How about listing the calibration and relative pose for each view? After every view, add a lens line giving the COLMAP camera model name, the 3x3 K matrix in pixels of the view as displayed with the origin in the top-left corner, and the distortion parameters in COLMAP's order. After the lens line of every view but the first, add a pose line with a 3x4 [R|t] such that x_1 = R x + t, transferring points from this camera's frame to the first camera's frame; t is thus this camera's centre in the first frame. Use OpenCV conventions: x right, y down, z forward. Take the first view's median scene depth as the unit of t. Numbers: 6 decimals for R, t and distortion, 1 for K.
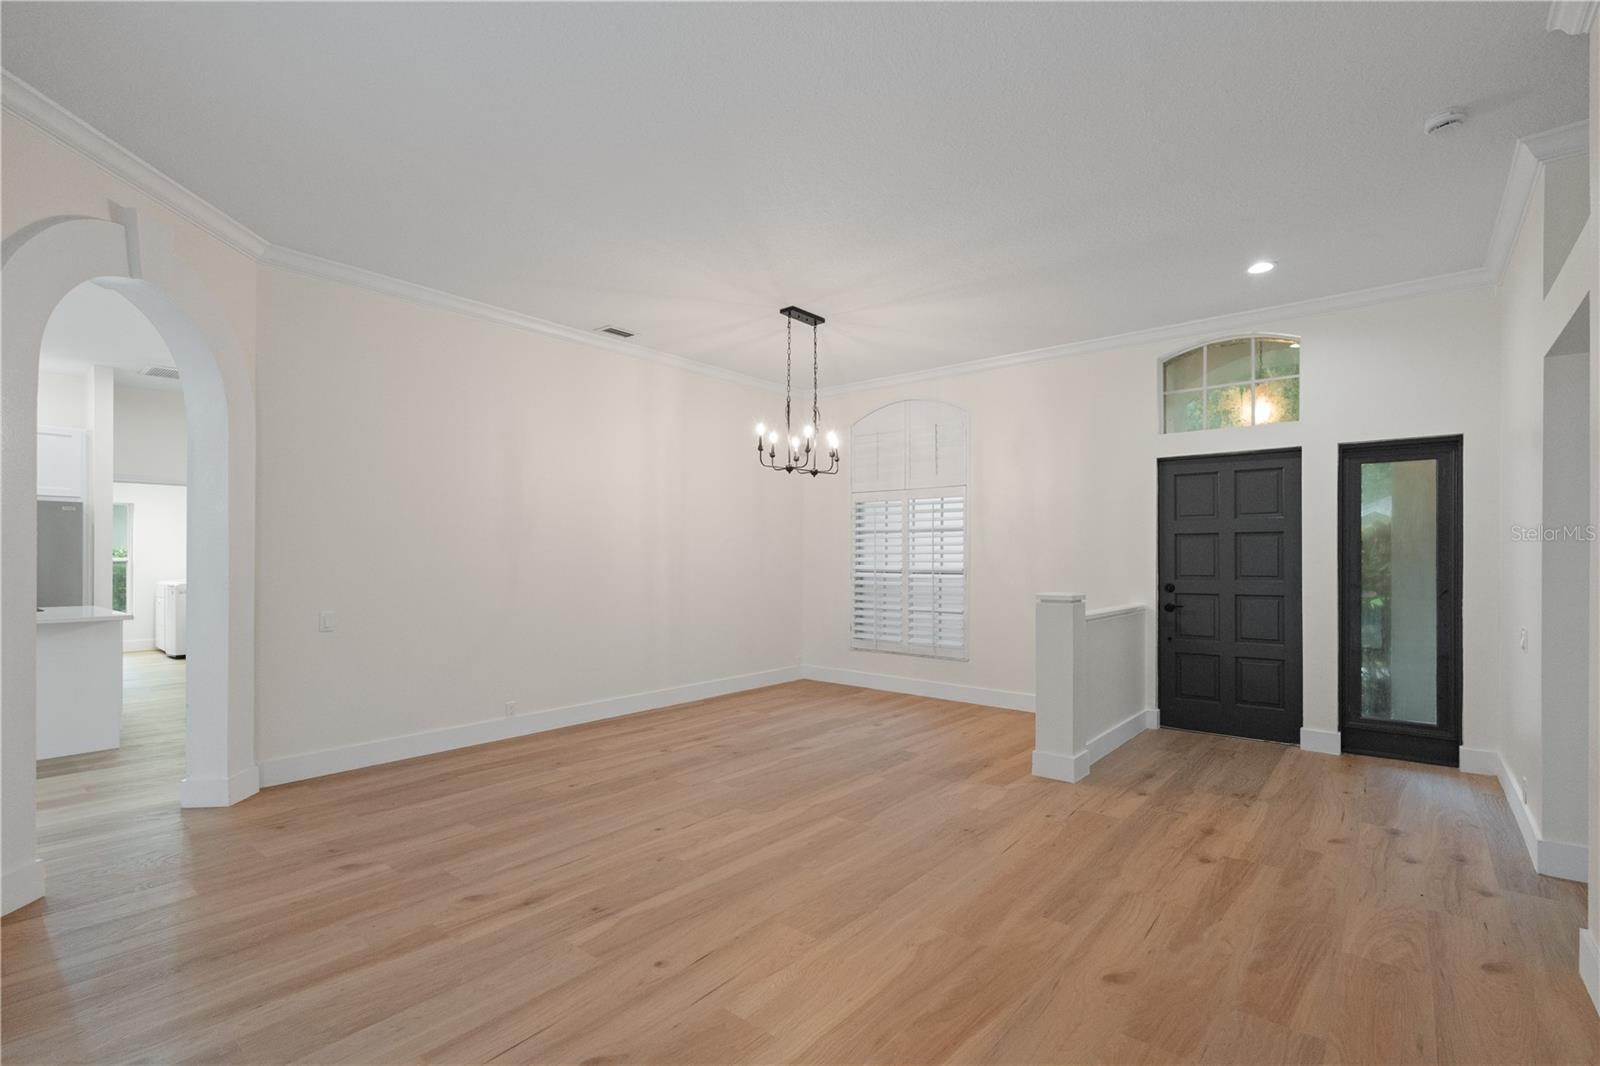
lens RADIAL K [[719.8, 0, 808.4], [0, 719.8, 554.2], [0, 0, 1]] dist [-0.000845, -0.000232]
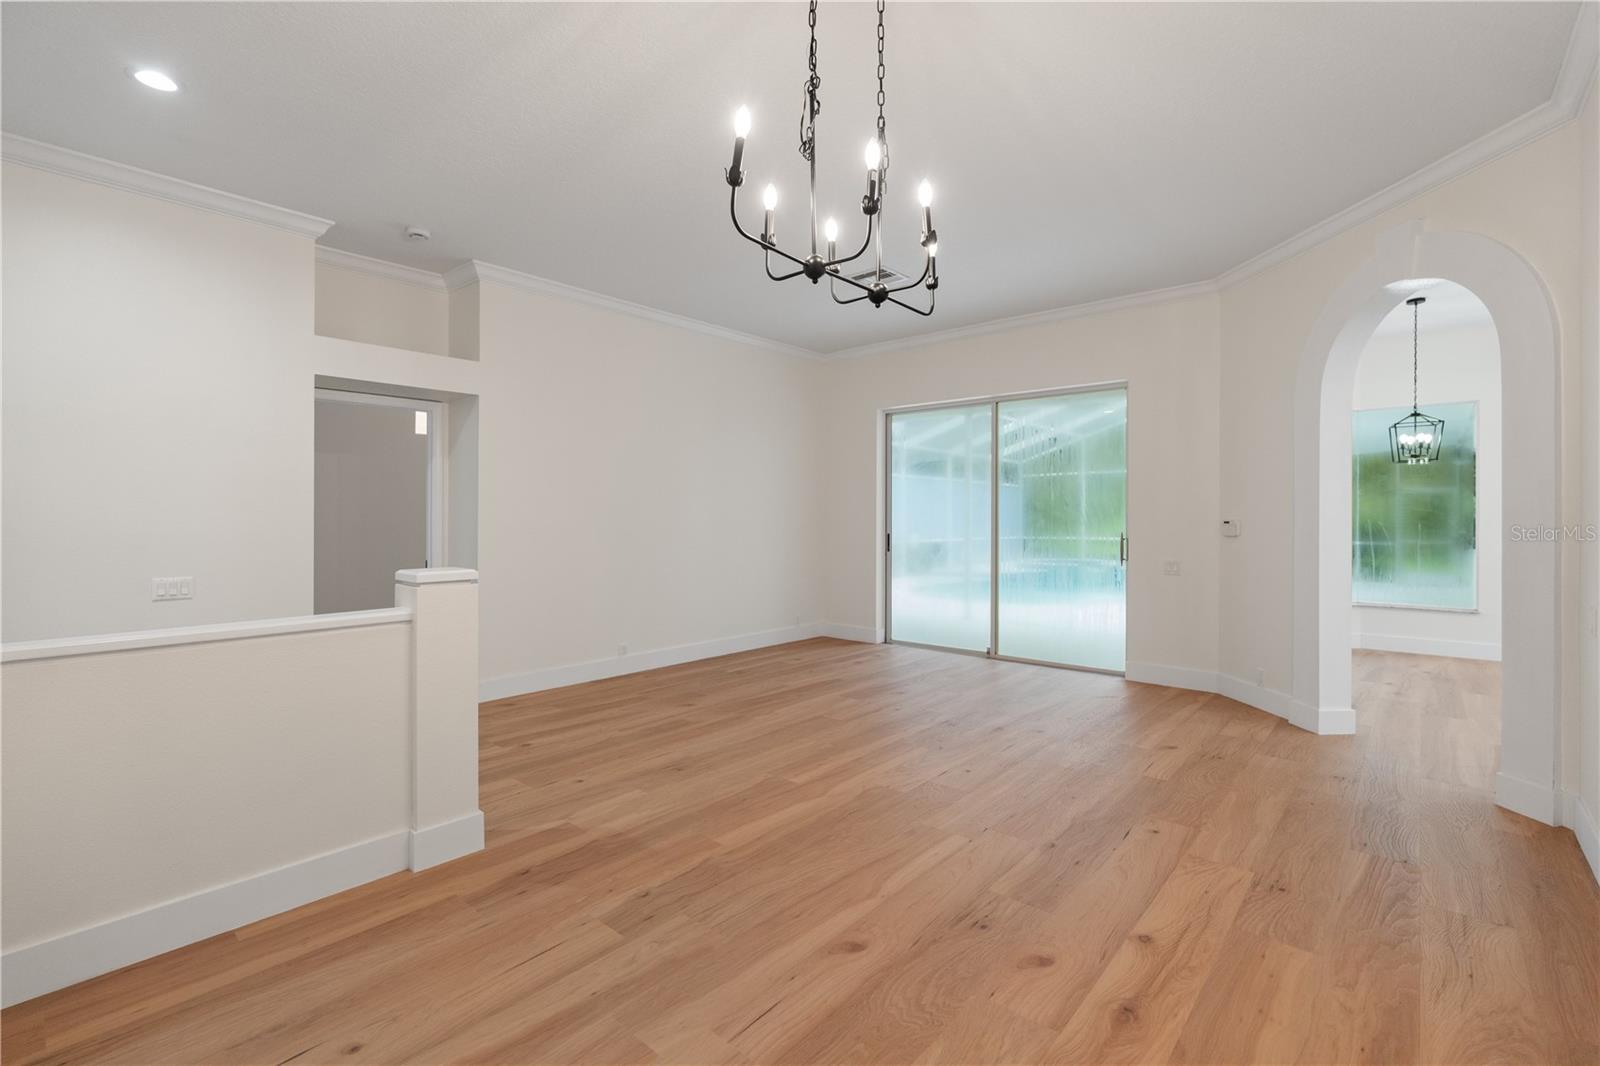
lens RADIAL K [[720.8, 0, 804.8], [0, 720.8, 526.7], [0, 0, 1]] dist [-0.002668, 0.000103]
pose [[-0.999634, -0.003121, 0.026886, 0.003675], [-0.002843, 0.999942, 0.010382, 0.006746], [-0.026917, 0.010302, -0.999585, 1.388088]]
